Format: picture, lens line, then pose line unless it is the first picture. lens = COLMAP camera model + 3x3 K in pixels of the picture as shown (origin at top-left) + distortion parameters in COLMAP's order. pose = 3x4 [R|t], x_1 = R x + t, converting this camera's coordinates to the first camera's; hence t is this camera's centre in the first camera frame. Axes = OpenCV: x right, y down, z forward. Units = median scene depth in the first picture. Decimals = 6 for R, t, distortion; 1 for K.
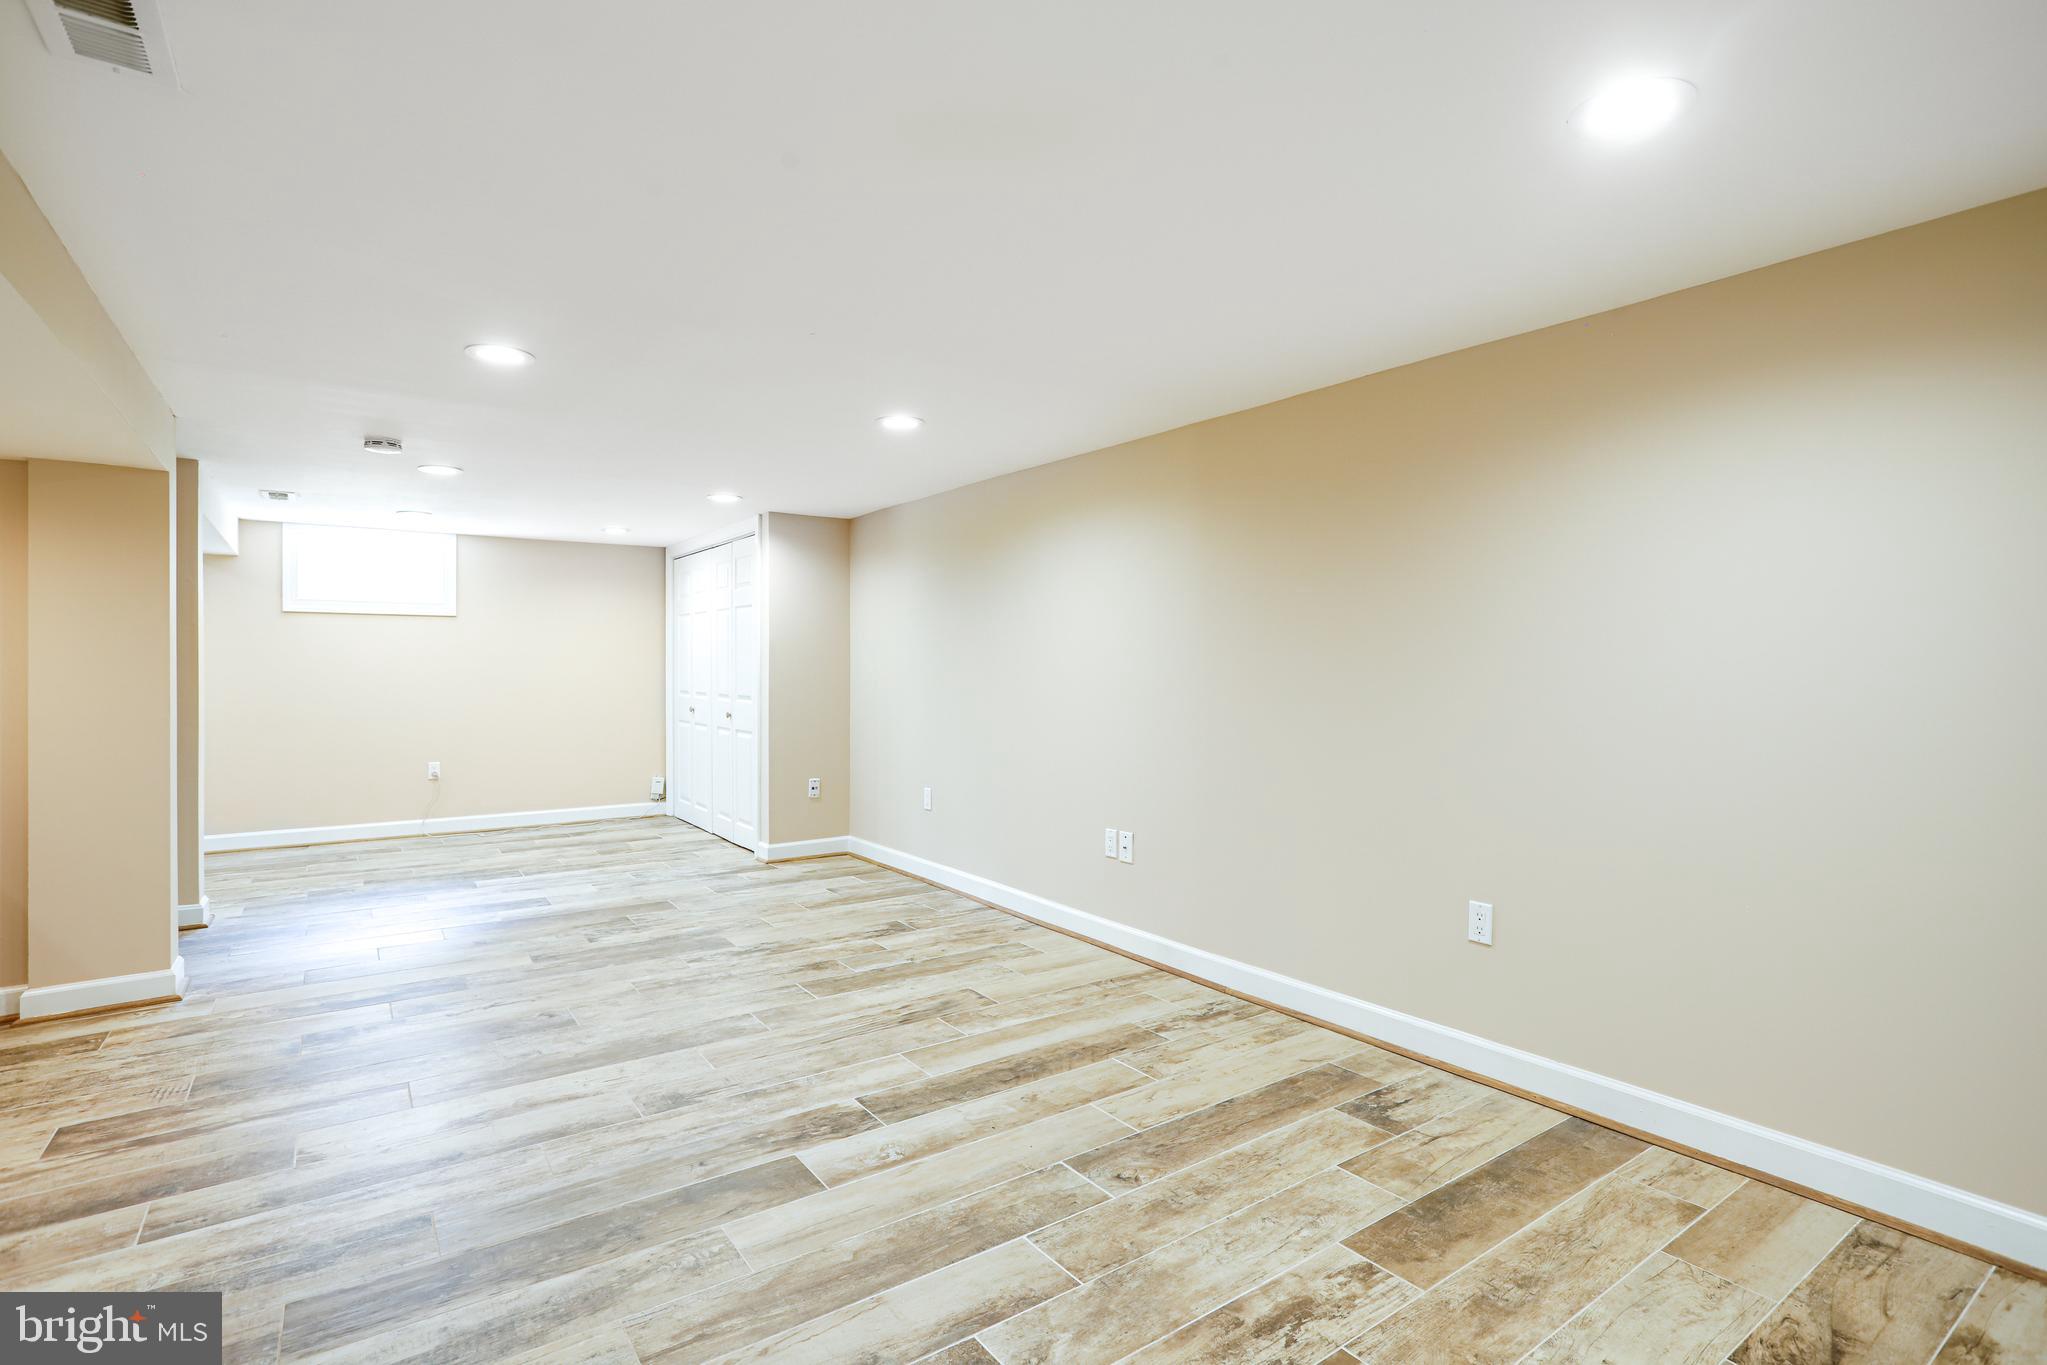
lens RADIAL K [[999.0, 0, 1023.5], [0, 999.0, 682.5], [0, 0, 1]] dist [-0.046506, 0.022181]
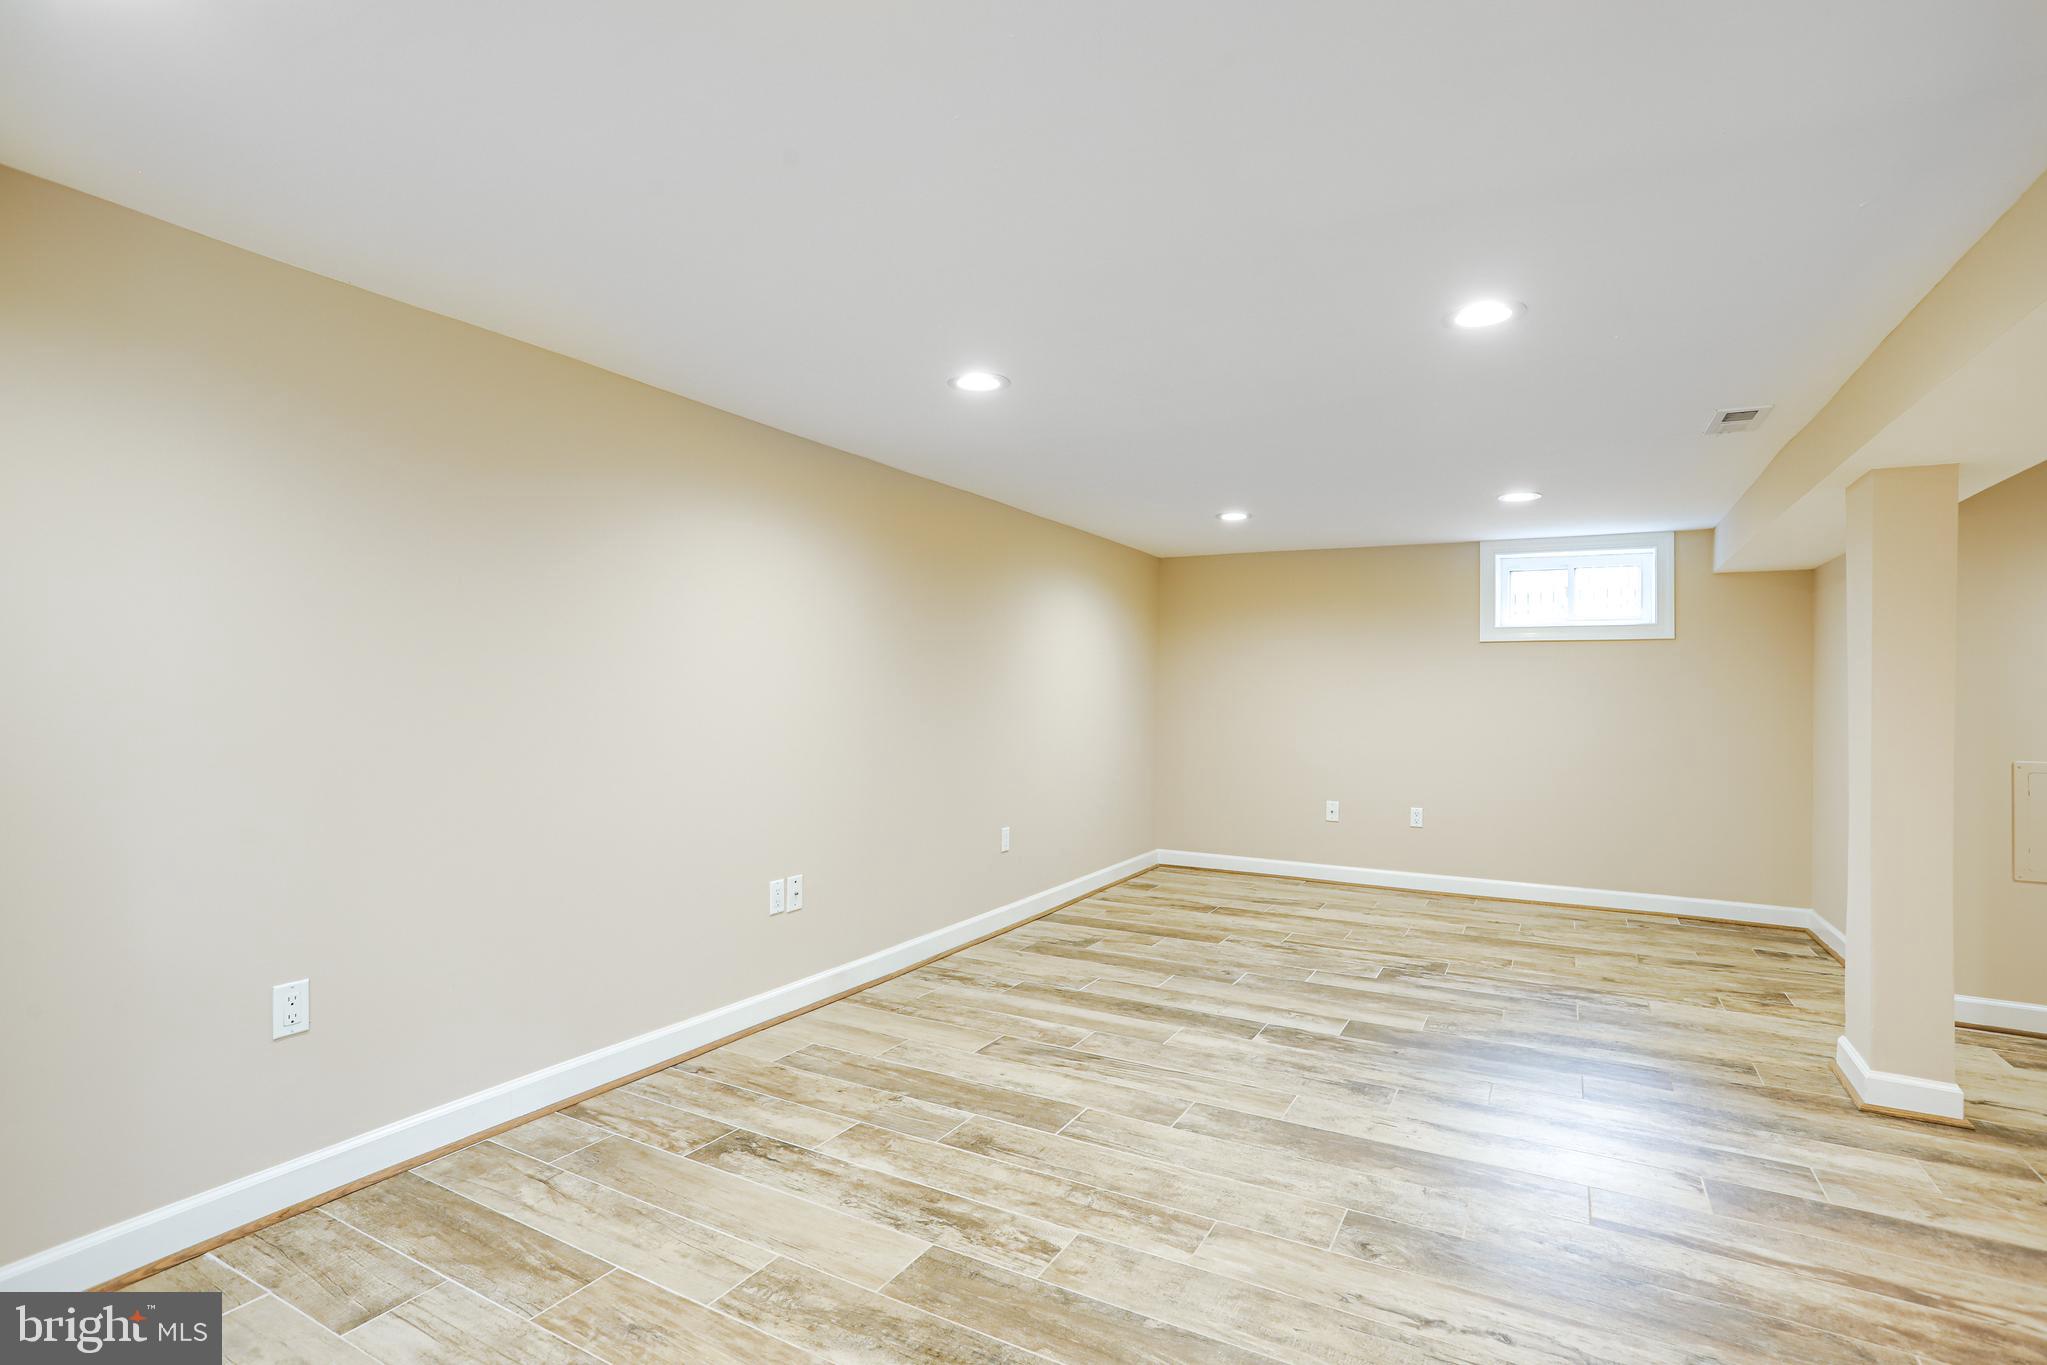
lens RADIAL K [[999.0, 0, 1023.5], [0, 999.0, 682.5], [0, 0, 1]] dist [-0.046506, 0.022181]
pose [[-0.446653, 0.002687, 0.894703, -1.102033], [-0.002530, 0.999988, -0.004266, -0.026912], [-0.894704, -0.004169, -0.446640, 1.718069]]
